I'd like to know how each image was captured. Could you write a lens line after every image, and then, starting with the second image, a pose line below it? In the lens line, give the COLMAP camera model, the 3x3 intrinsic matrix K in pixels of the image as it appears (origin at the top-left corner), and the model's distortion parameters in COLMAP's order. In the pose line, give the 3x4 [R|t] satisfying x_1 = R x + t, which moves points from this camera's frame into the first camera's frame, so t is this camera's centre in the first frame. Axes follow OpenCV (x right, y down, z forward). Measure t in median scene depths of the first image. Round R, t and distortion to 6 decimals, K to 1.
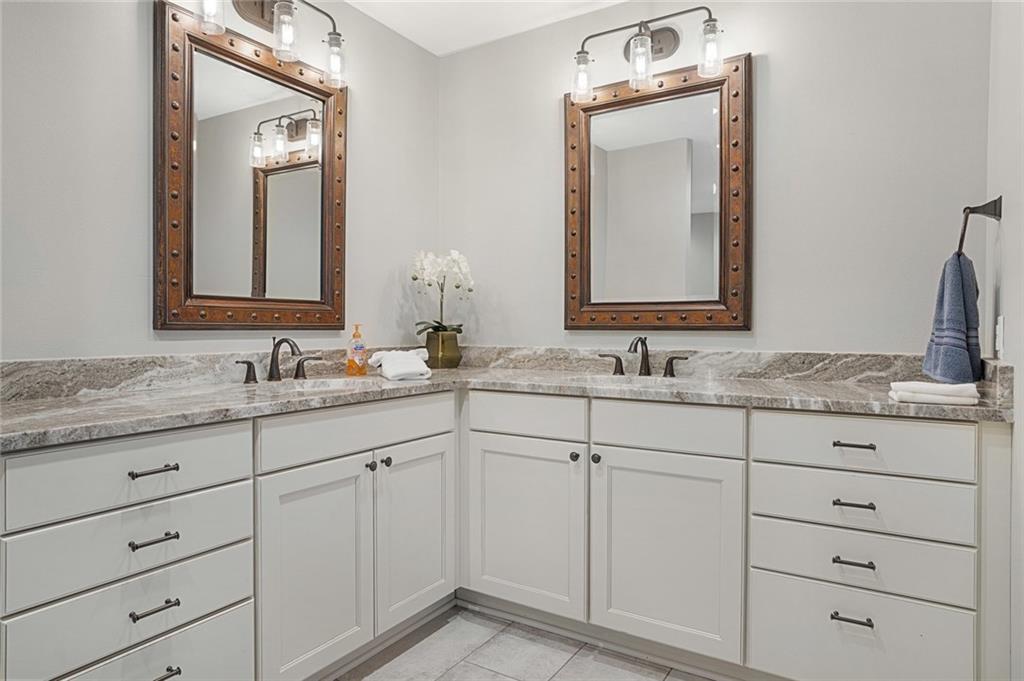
lens RADIAL K [[606.9, 0, 510.0], [0, 606.9, 335.5], [0, 0, 1]] dist [-0.016519, 0.001462]
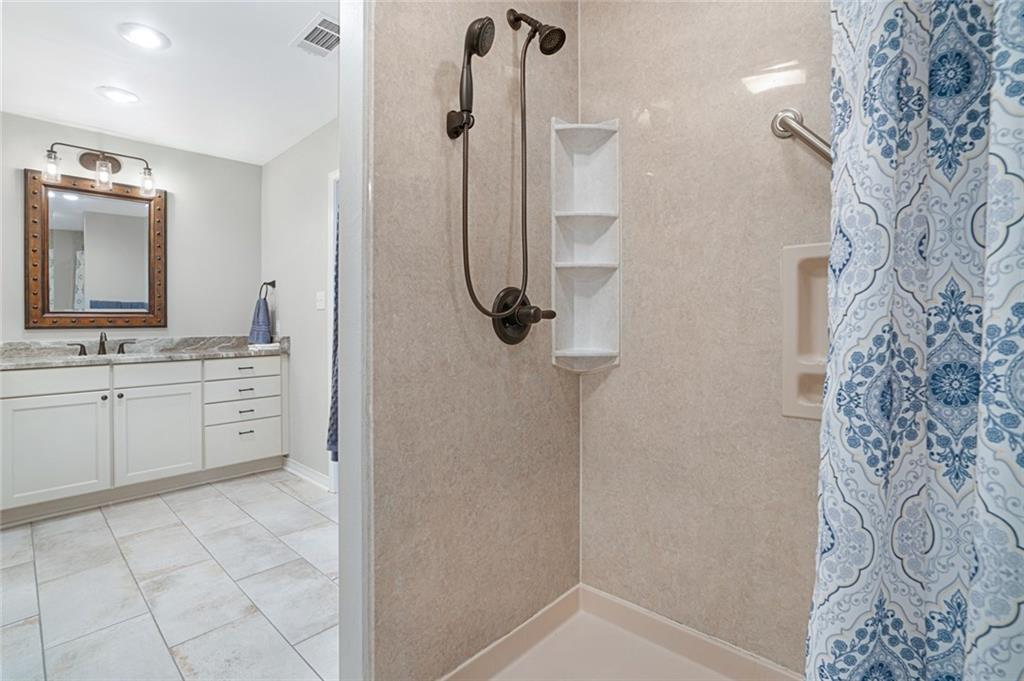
lens RADIAL K [[475.4, 0, 508.8], [0, 475.4, 321.7], [0, 0, 1]] dist [-0.000526, 0.000056]
pose [[0.178073, -0.003106, 0.984012, -0.944523], [0.024543, 0.999698, -0.001286, 0.002856], [-0.983711, 0.024380, 0.178096, -0.397876]]
